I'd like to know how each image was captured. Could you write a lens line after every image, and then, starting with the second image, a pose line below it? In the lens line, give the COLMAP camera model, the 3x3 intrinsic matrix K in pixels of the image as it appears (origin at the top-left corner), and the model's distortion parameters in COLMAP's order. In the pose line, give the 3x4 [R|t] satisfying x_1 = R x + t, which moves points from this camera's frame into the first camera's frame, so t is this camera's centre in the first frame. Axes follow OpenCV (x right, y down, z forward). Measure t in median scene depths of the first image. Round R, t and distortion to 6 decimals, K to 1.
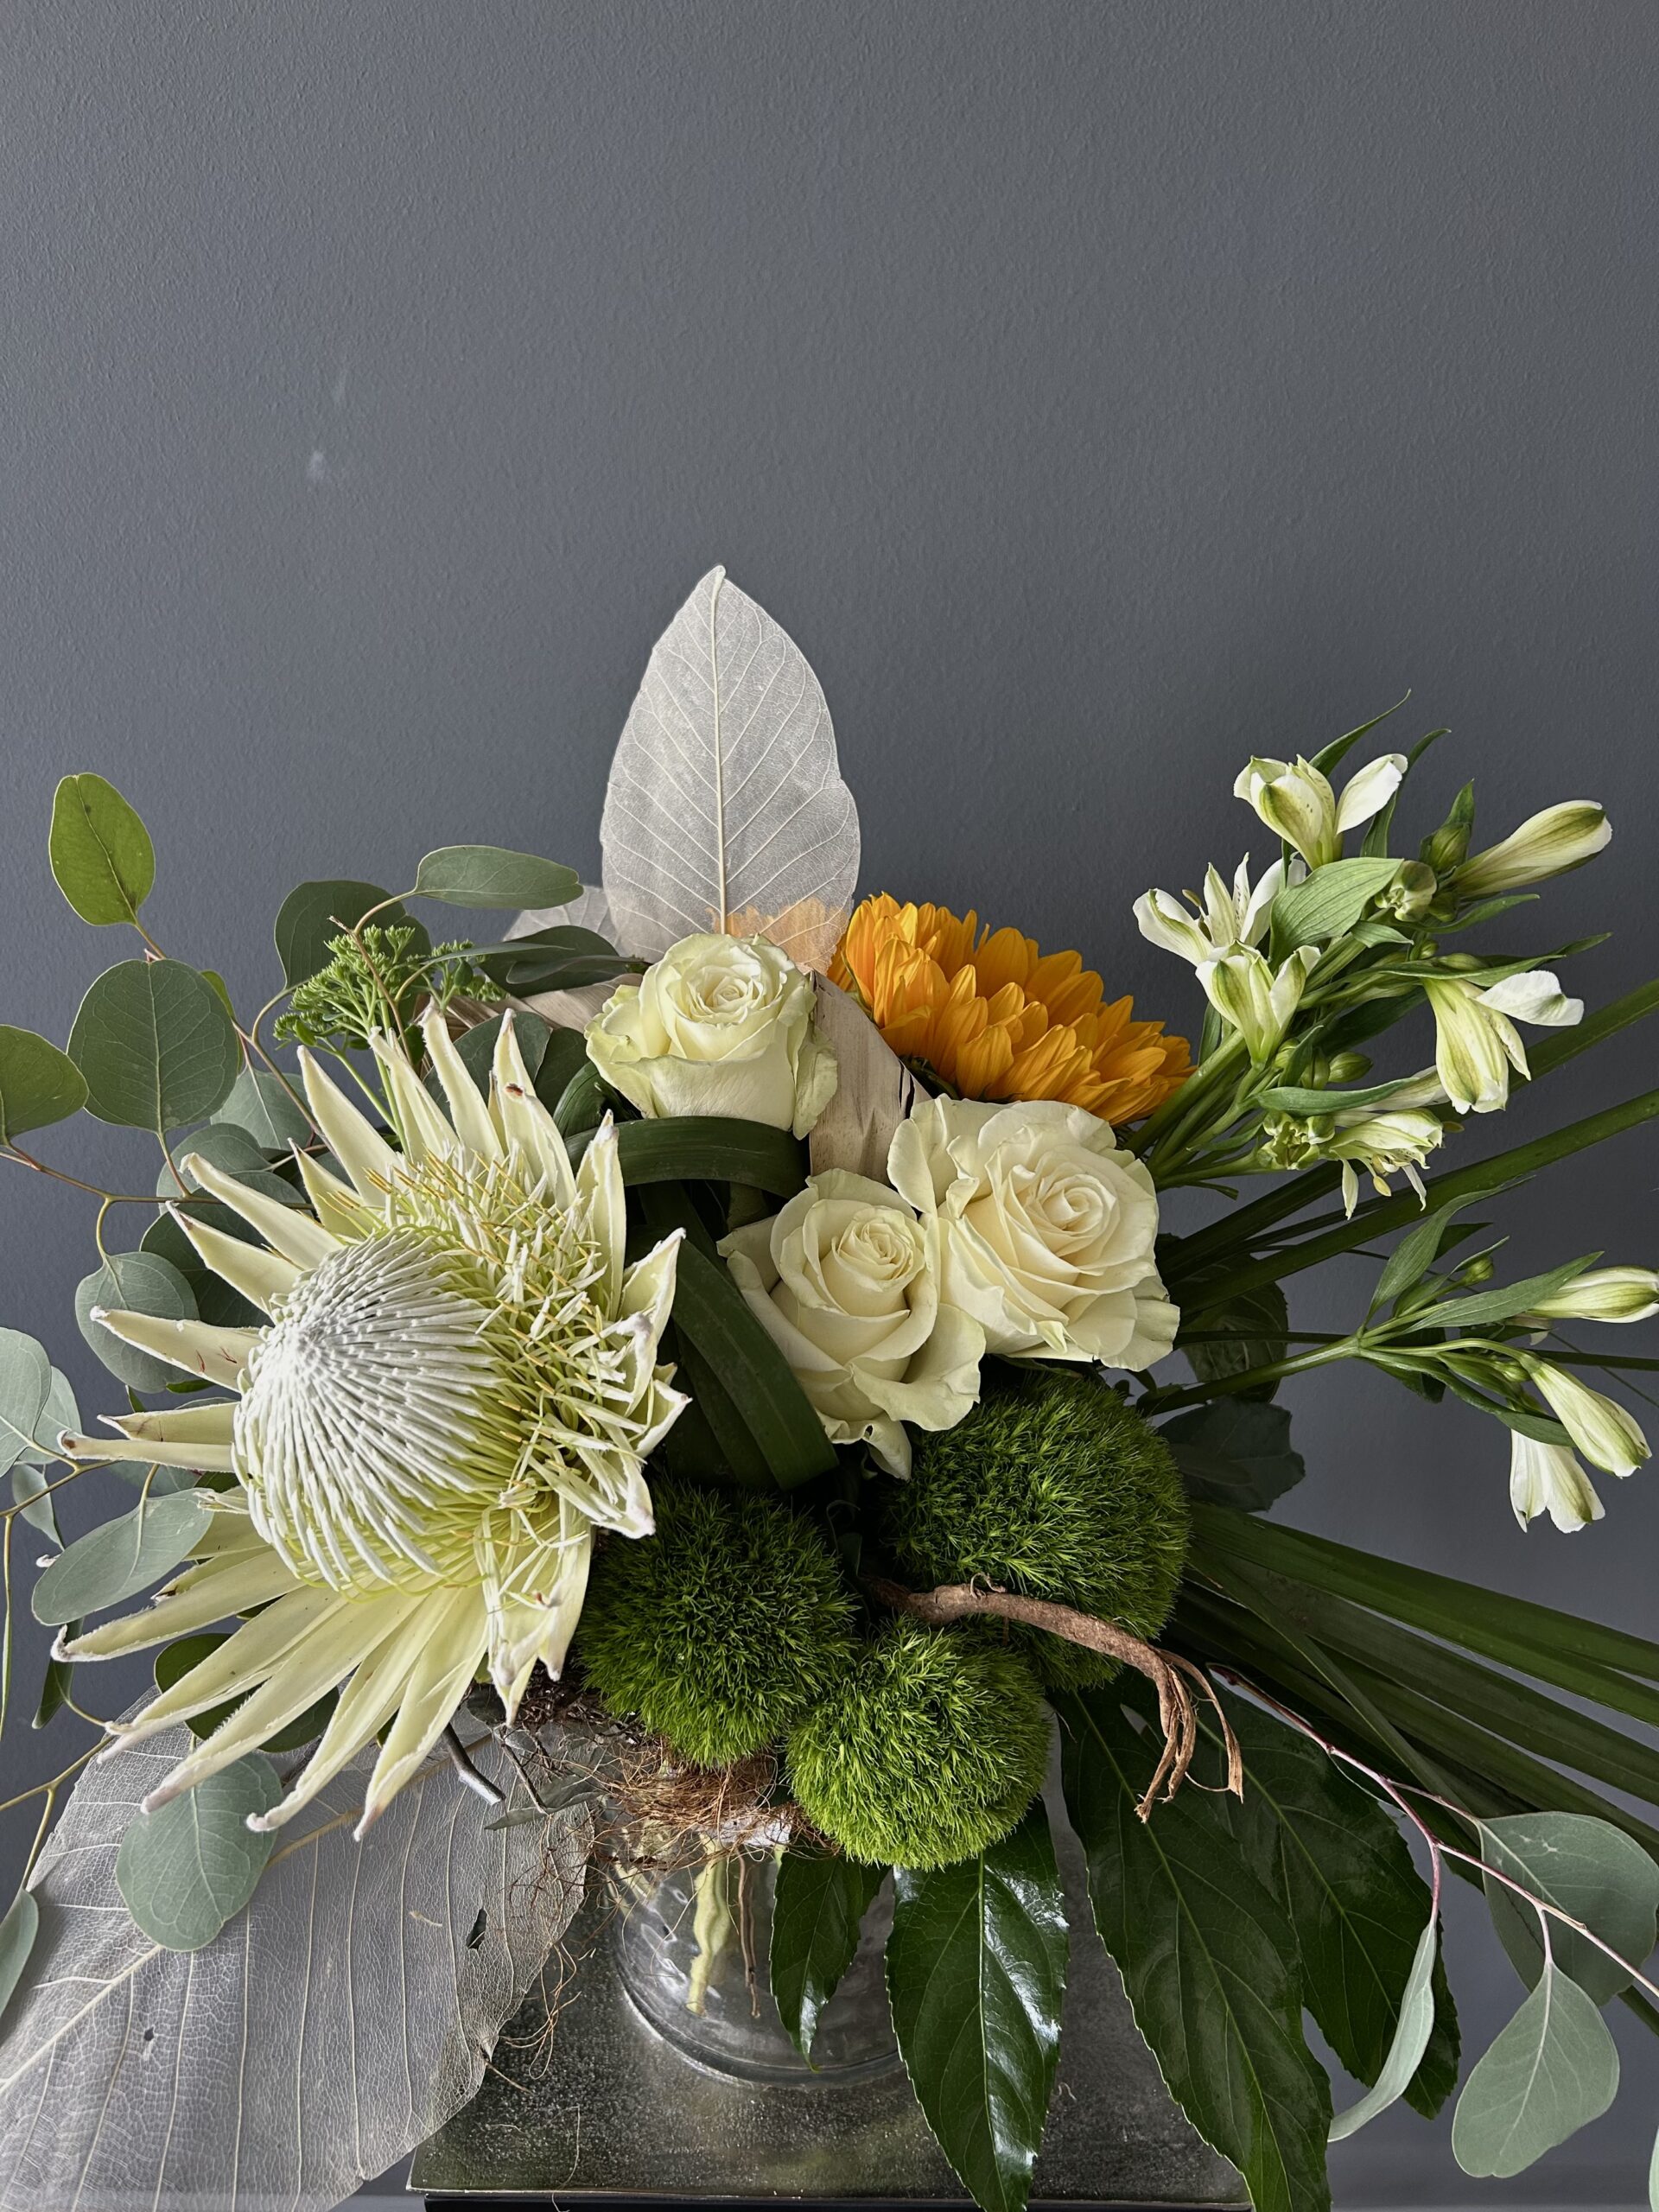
lens RADIAL K [[1700.6, 0, 800.0], [0, 1700.6, 1101.5], [0, 0, 1]] dist [0.003296, -0.018783]
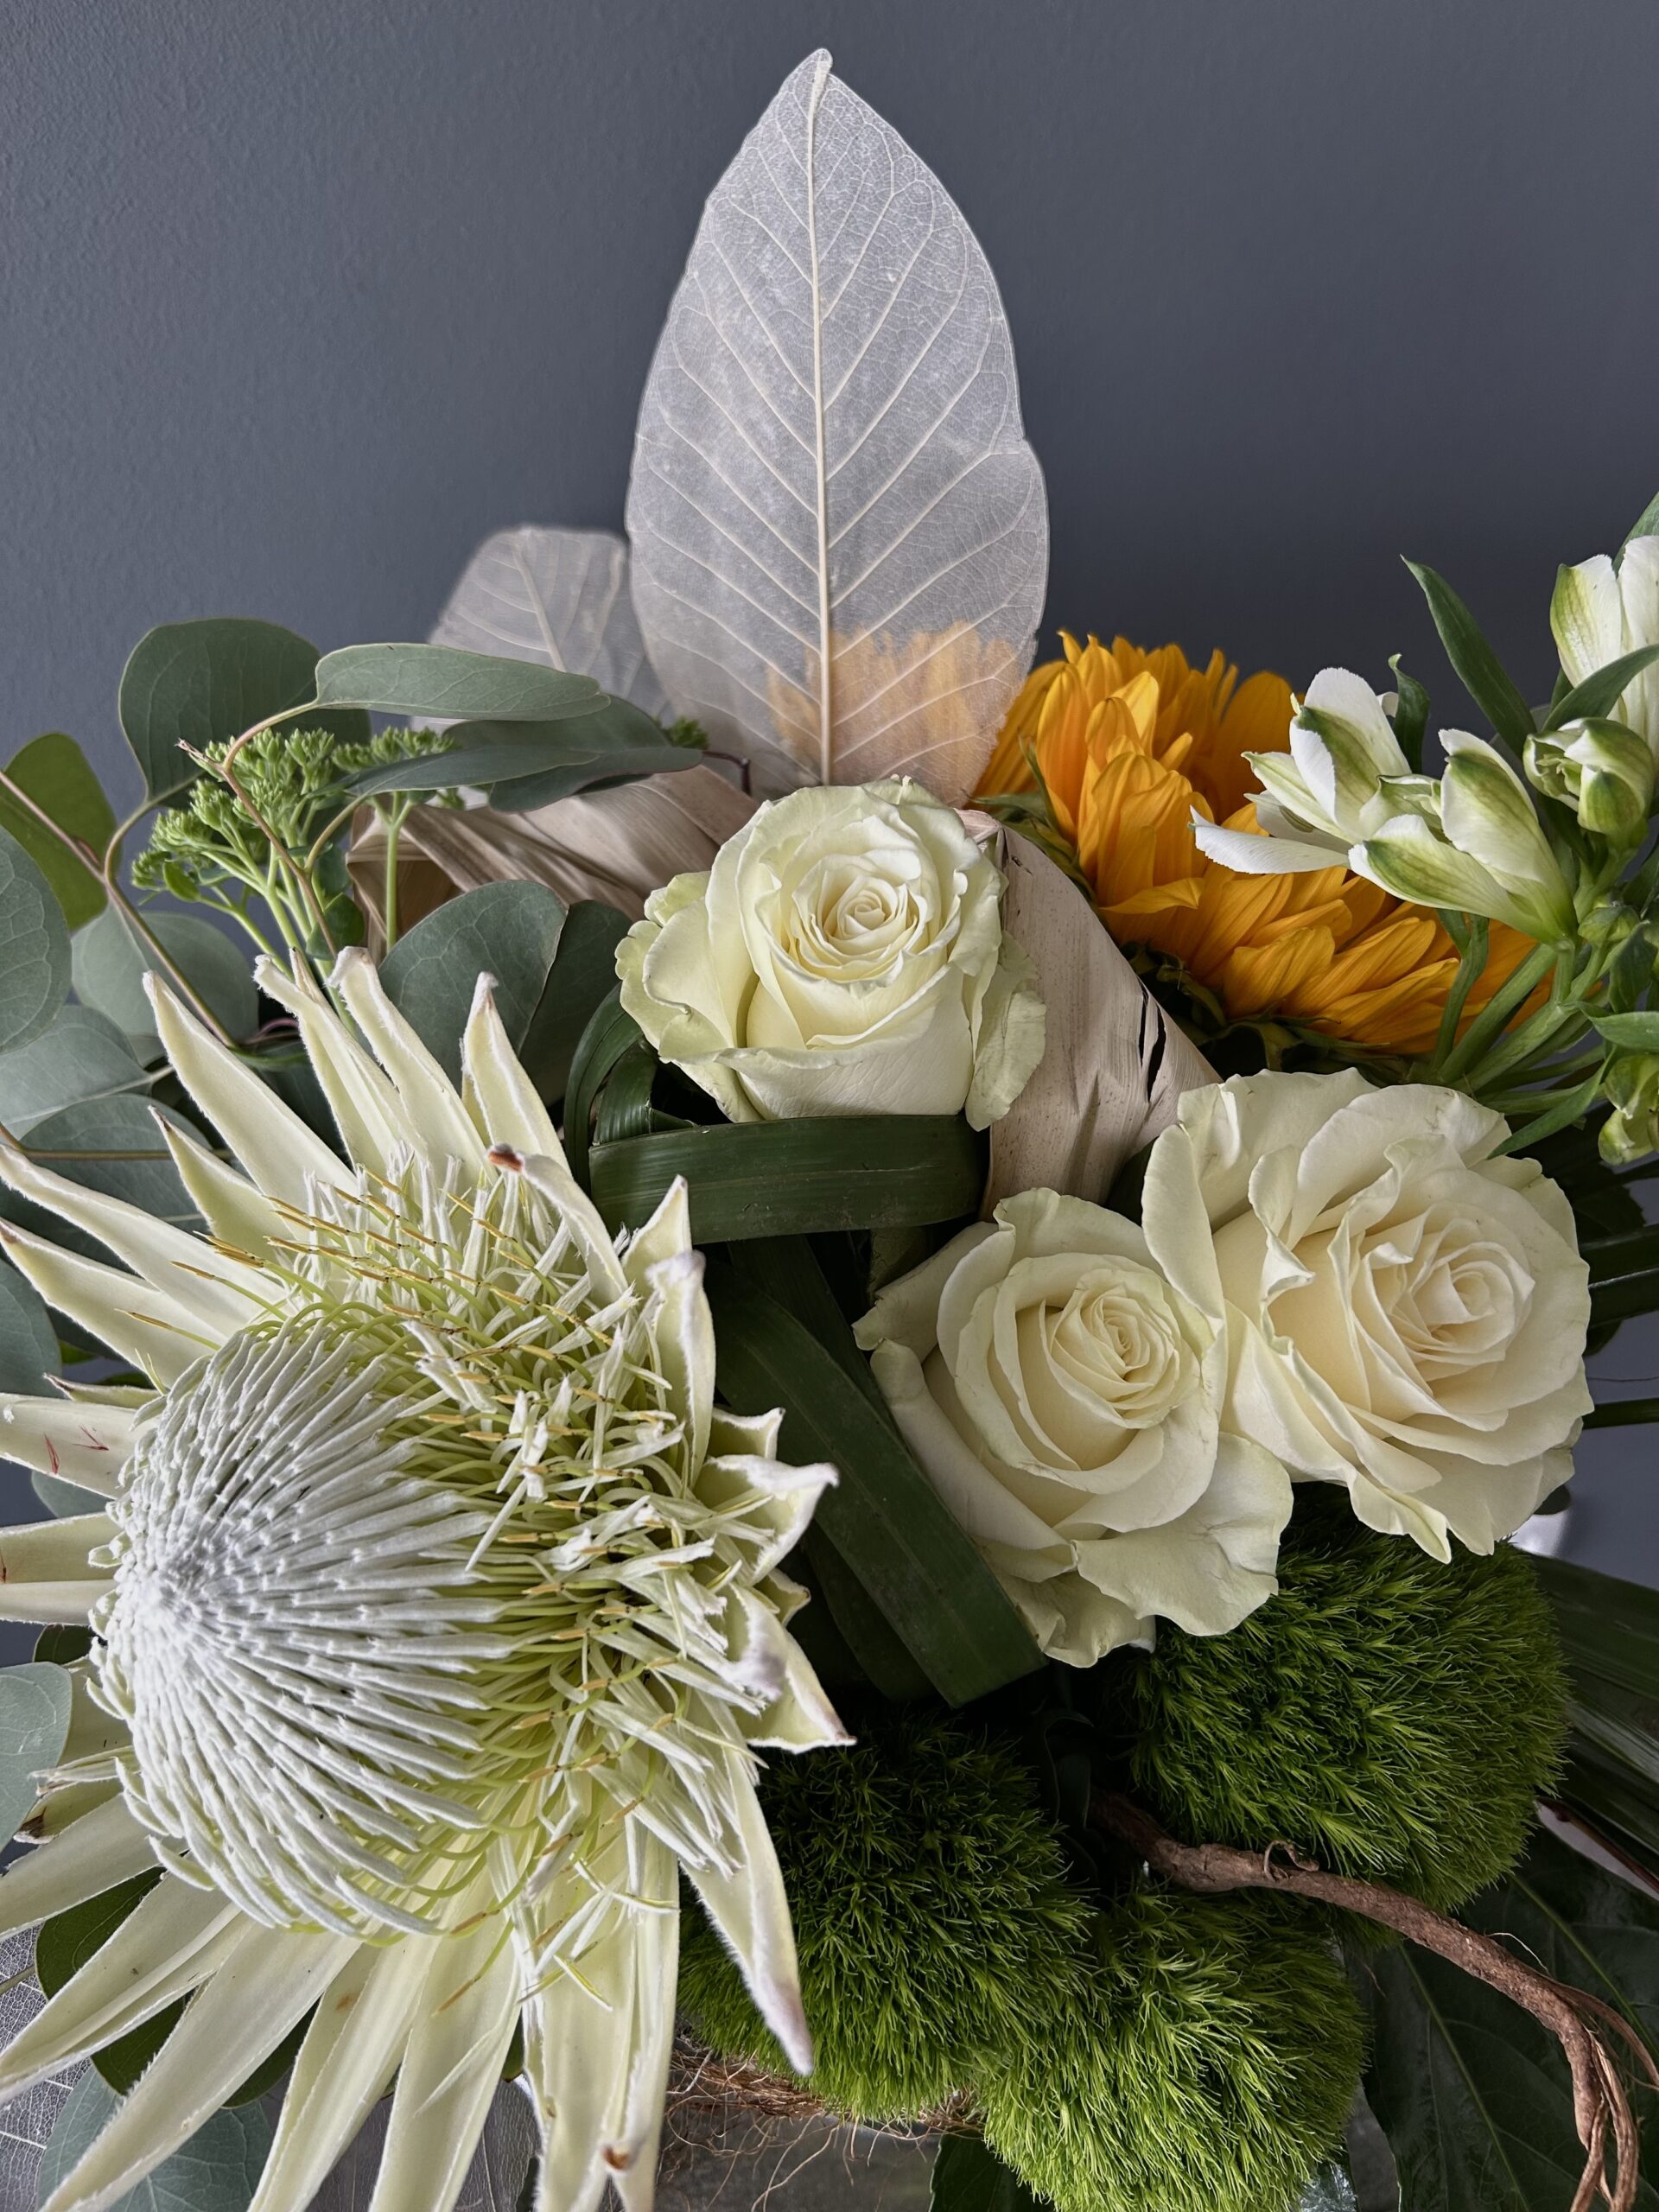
lens RADIAL K [[1766.7, 0, 829.5], [0, 1766.7, 1106.0], [0, 0, 1]] dist [0.144074, -0.214849]
pose [[0.999890, -0.009299, -0.011538, -0.049836], [0.012004, 0.964806, 0.262688, -0.162487], [0.008690, -0.262798, 0.964812, 0.399183]]
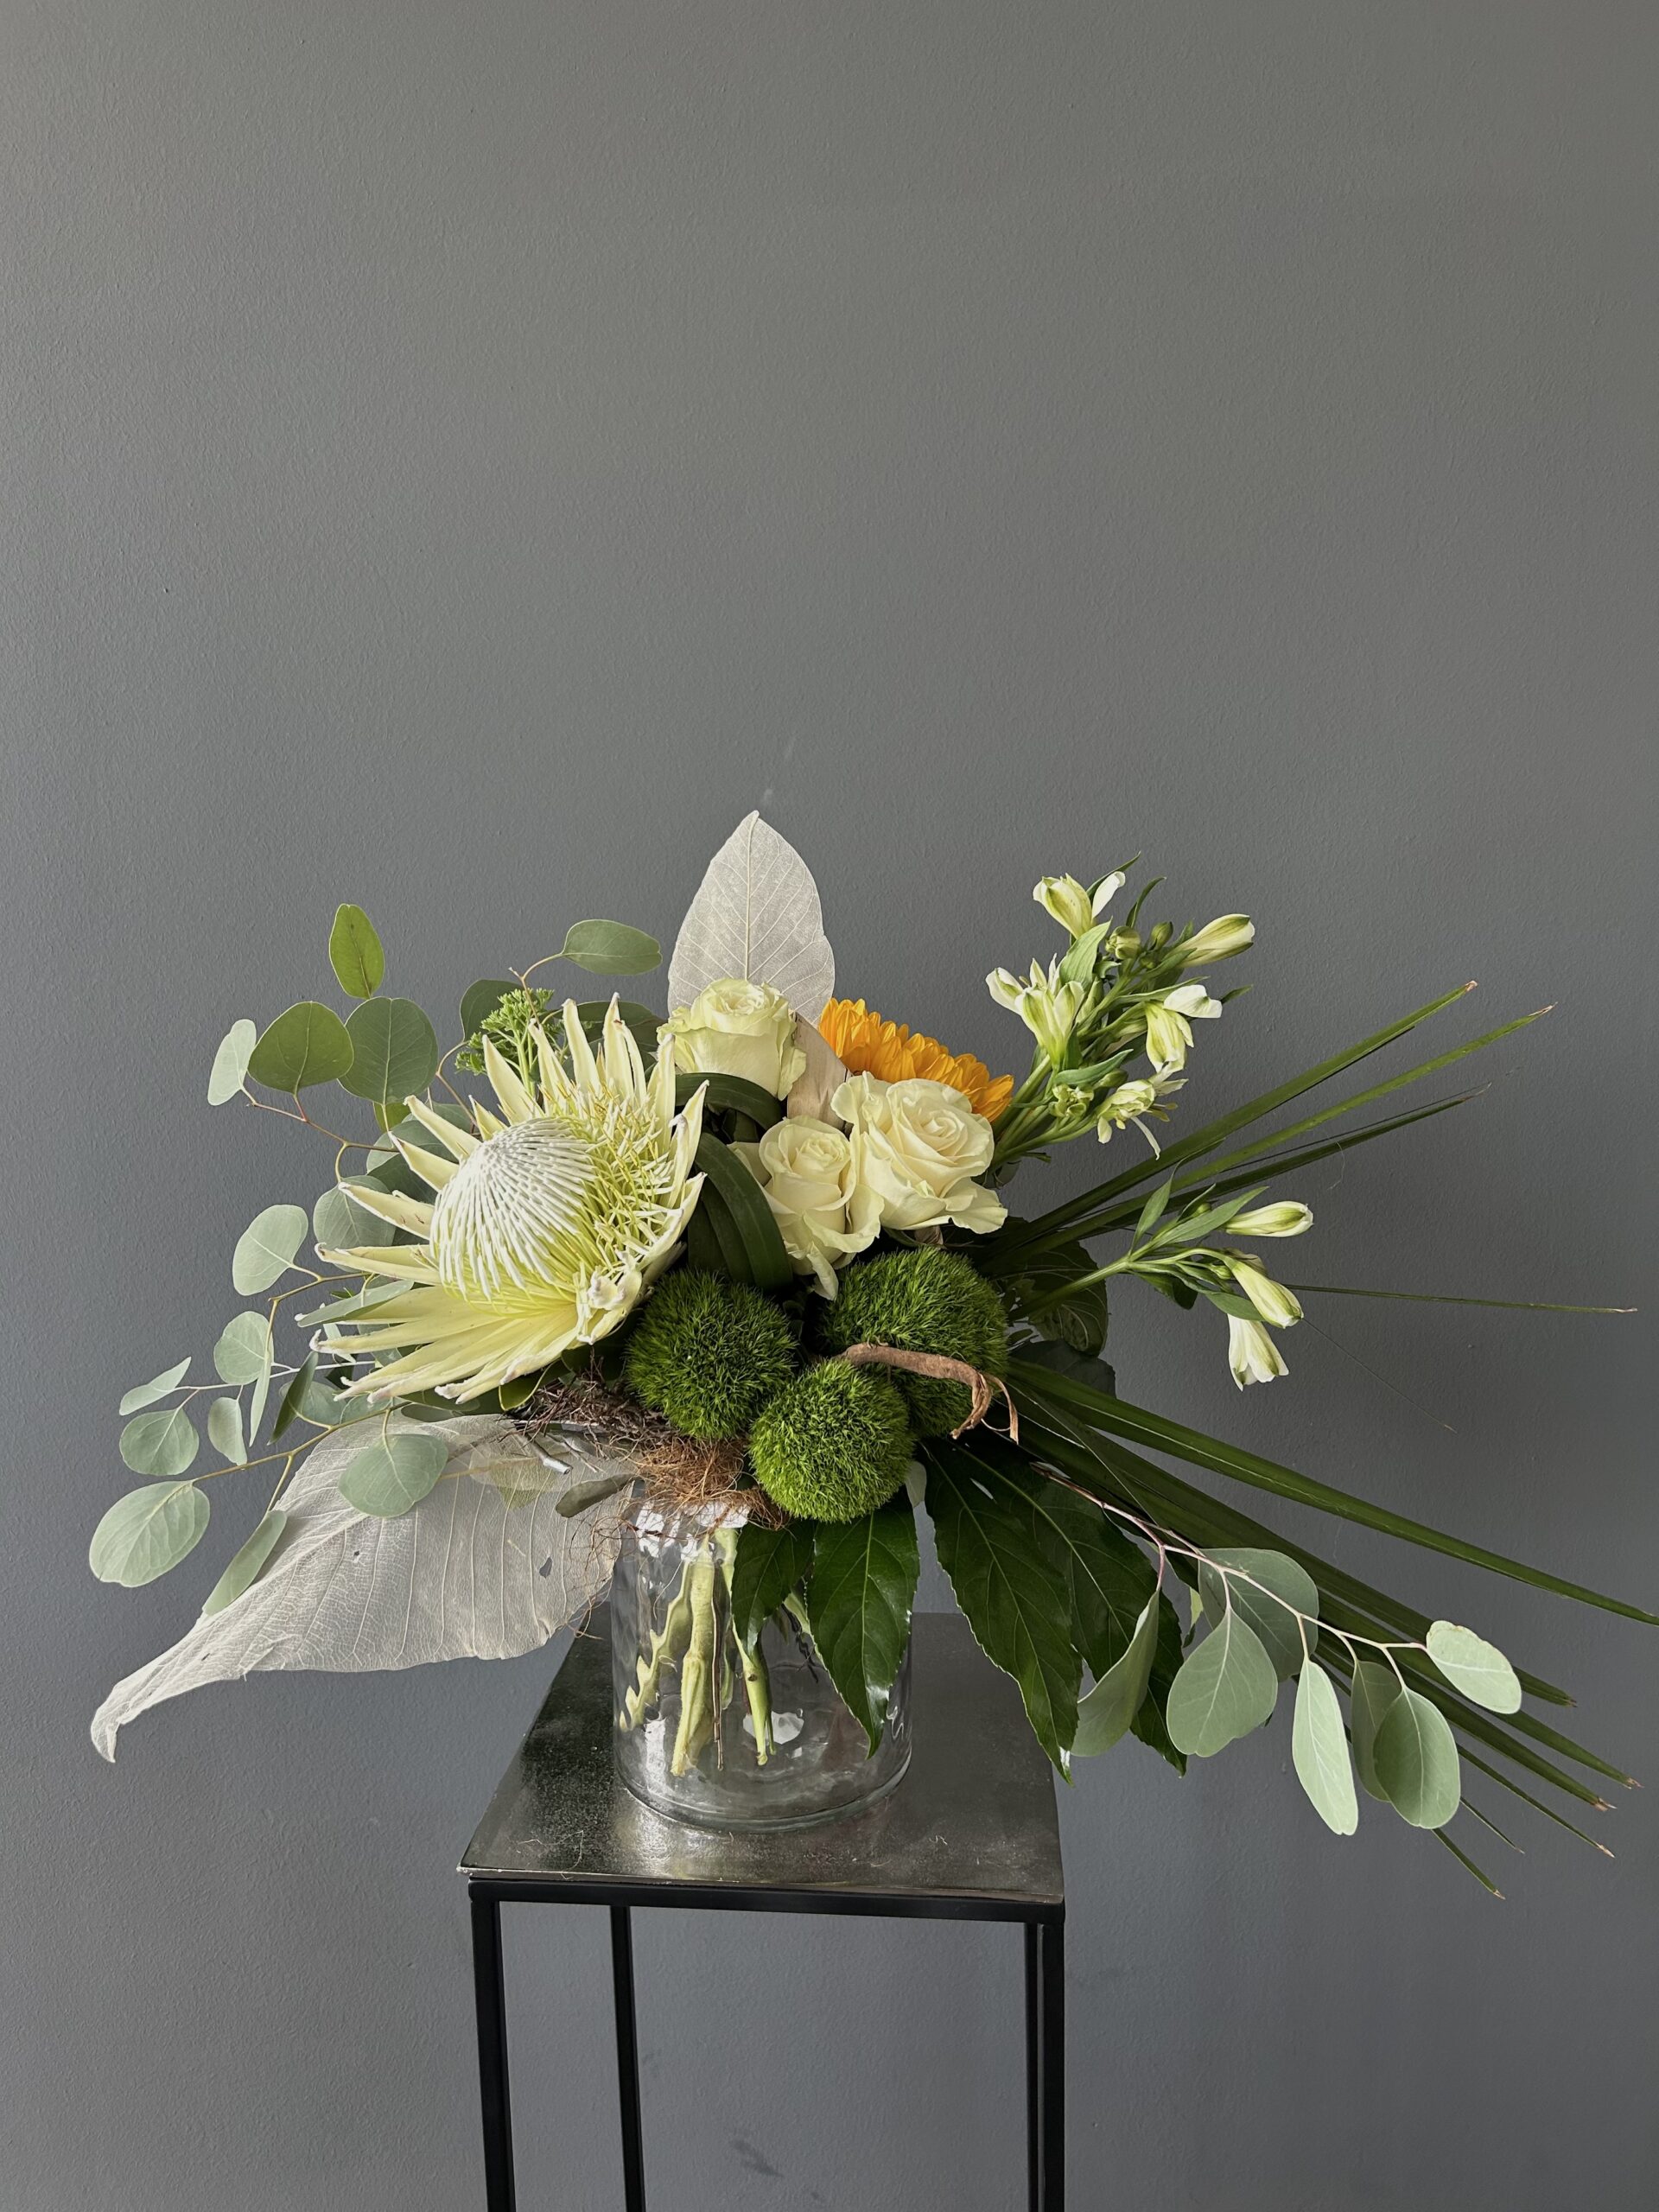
lens RADIAL K [[1757.2, 0, 814.0], [0, 1757.2, 1109.9], [0, 0, 1]] dist [0.062064, -0.214493]
pose [[0.998715, 0.044249, -0.024697, 0.079186], [-0.049196, 0.963495, -0.263168, 0.504497], [0.012150, 0.264045, 0.964434, -0.682903]]
